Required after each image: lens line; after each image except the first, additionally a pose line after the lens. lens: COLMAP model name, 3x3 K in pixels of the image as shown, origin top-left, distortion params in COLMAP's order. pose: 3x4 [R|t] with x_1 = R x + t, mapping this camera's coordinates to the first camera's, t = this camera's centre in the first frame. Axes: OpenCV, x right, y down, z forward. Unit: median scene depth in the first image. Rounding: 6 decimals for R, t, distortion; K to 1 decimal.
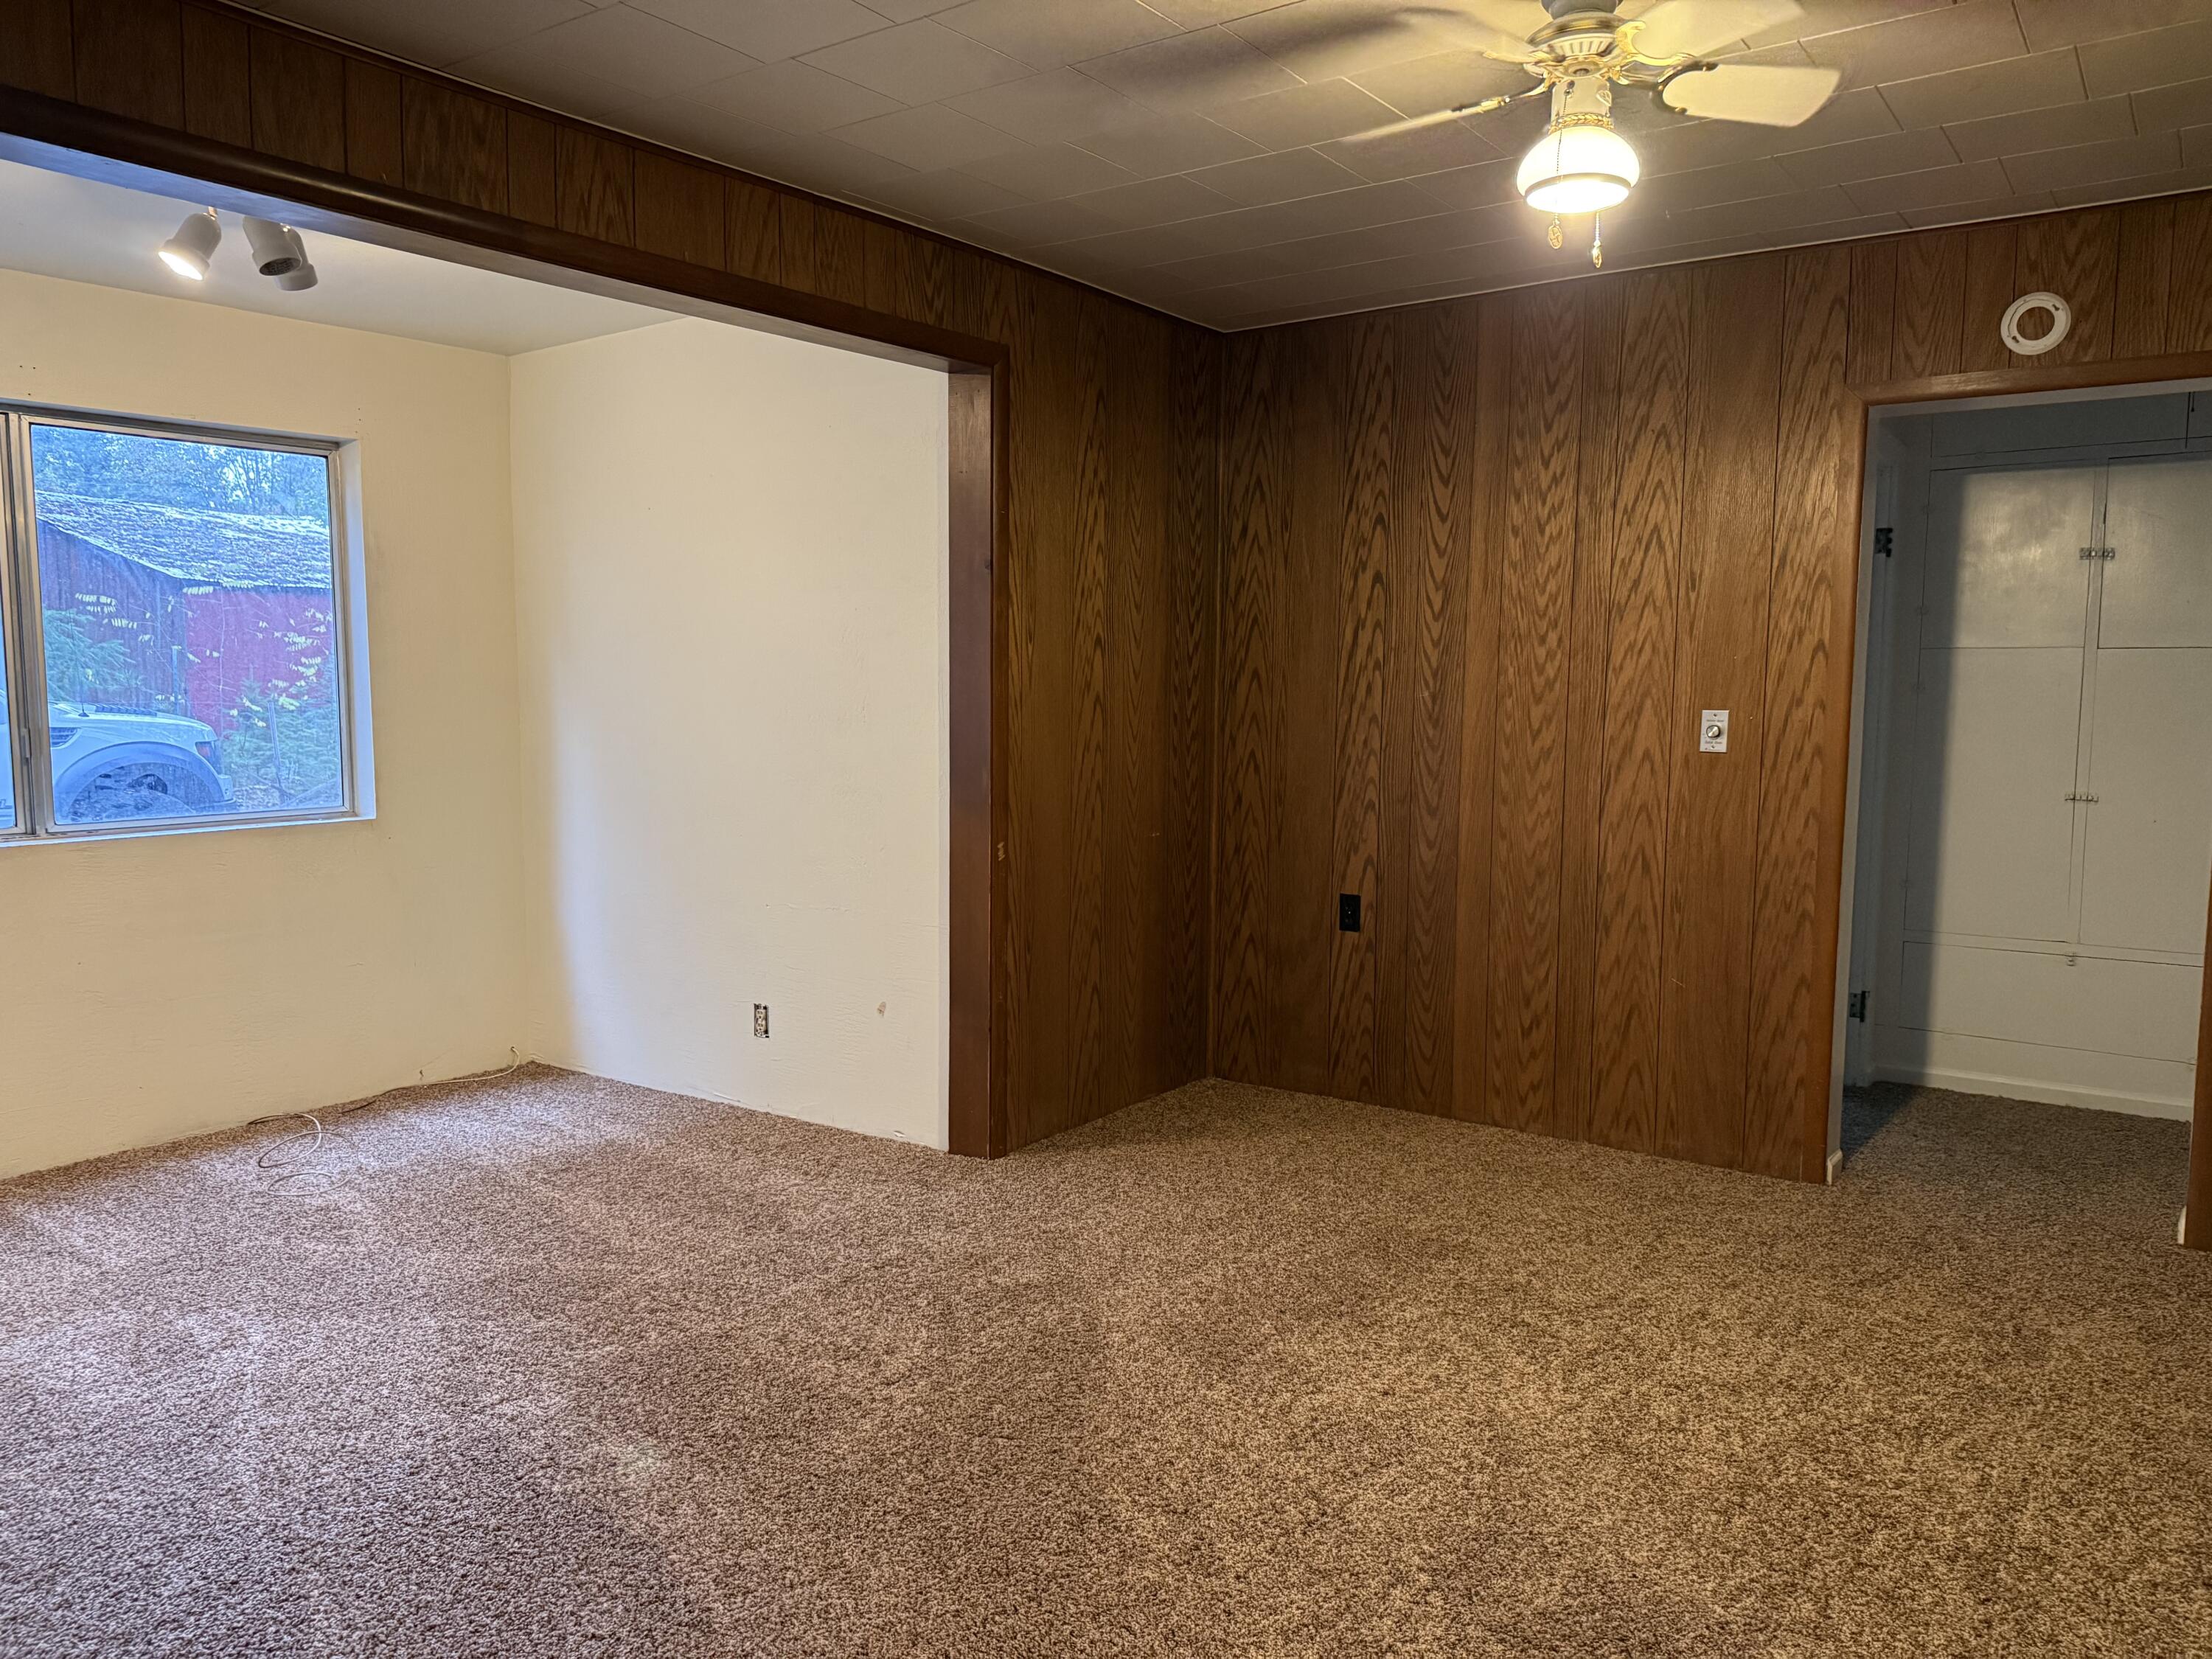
lens RADIAL K [[1547.2, 0, 1065.9], [0, 1547.2, 839.4], [0, 0, 1]] dist [0.058790, -0.059881]
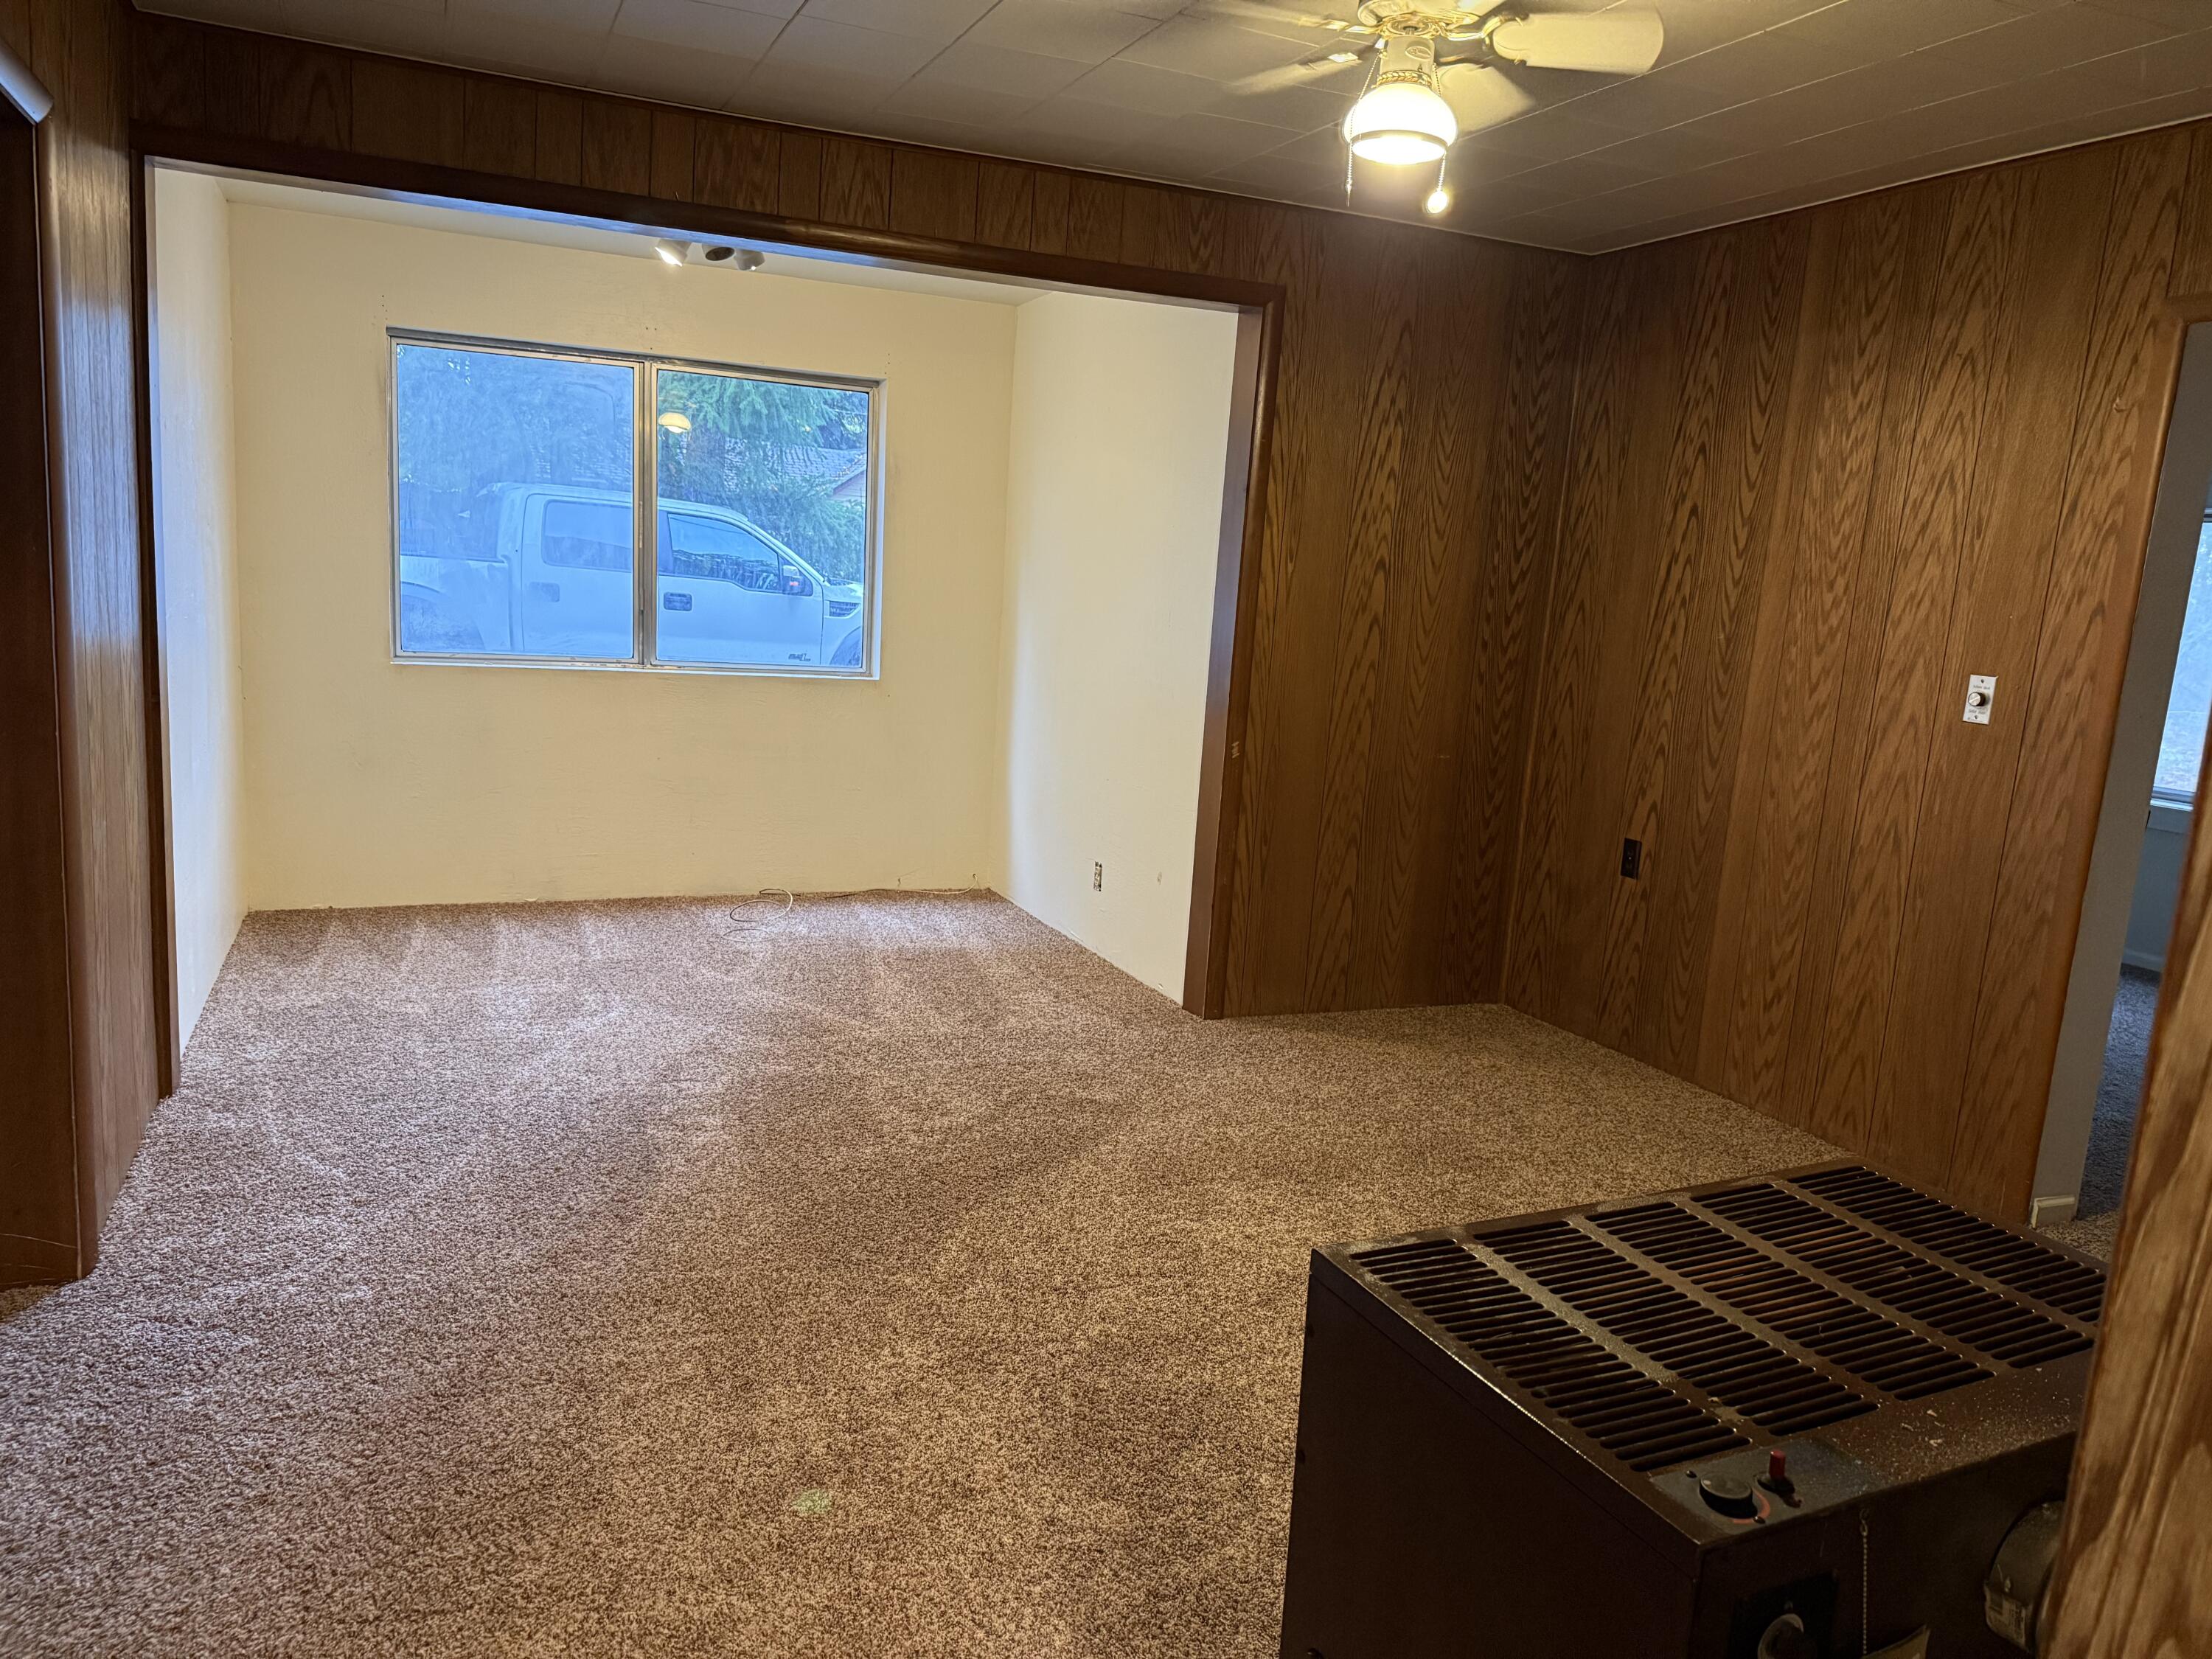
lens RADIAL K [[1547.2, 0, 1089.6], [0, 1547.2, 838.9], [0, 0, 1]] dist [0.058790, -0.059881]
pose [[0.859329, 0.137357, -0.492633, 0.416434], [-0.113049, 0.990447, 0.078959, -0.003777], [0.498773, -0.012160, 0.866648, -0.020053]]
